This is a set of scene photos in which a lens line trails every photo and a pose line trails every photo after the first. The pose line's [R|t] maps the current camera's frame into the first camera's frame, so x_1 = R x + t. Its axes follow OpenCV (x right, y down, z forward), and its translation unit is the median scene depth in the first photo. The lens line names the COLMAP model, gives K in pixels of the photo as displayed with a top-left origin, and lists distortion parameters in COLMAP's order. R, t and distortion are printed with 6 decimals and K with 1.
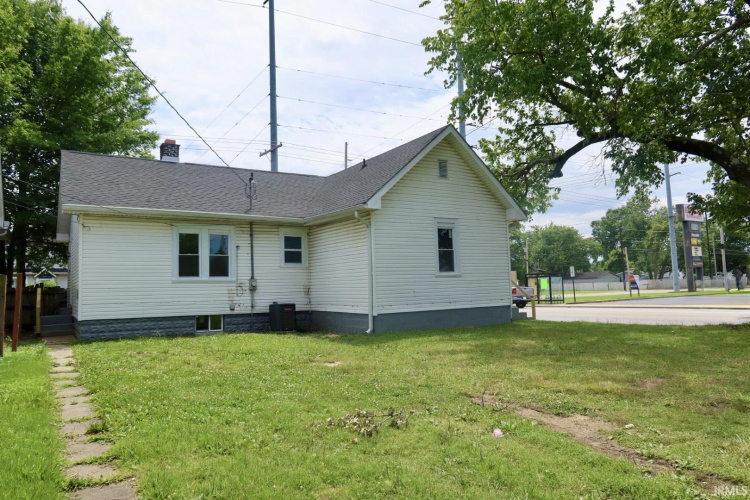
lens RADIAL K [[521.3, 0, 375.0], [0, 521.3, 250.0], [0, 0, 1]] dist [0.000967, -0.000309]
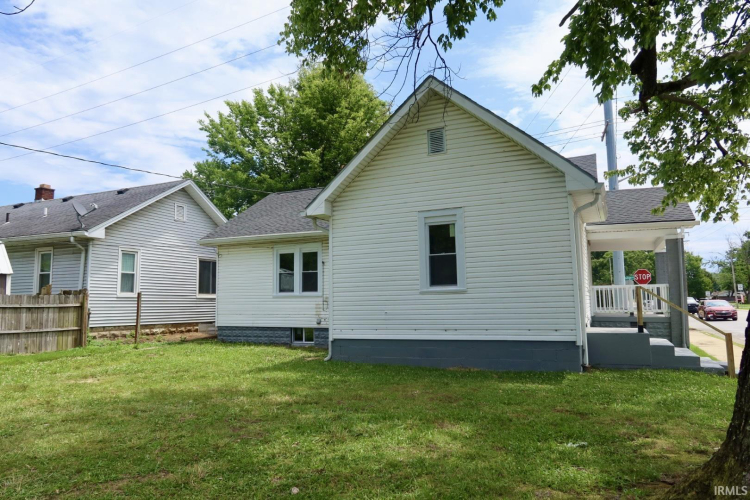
lens RADIAL K [[521.3, 0, 375.0], [0, 521.3, 250.0], [0, 0, 1]] dist [0.000967, -0.000309]
pose [[0.547948, -0.064641, -0.834011, 0.666799], [0.060138, 0.997474, -0.037799, 0.014663], [0.834348, -0.029444, 0.550452, 0.535852]]
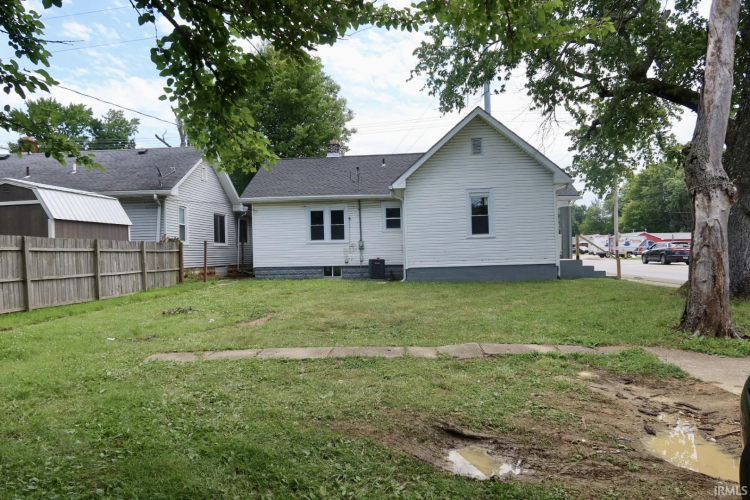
lens RADIAL K [[521.3, 0, 375.0], [0, 521.3, 250.0], [0, 0, 1]] dist [0.000967, -0.000309]
pose [[0.799967, 0.003923, -0.600032, 0.648048], [0.047160, 0.996474, 0.069390, -0.015417], [0.598188, -0.083807, 0.796961, -0.083036]]
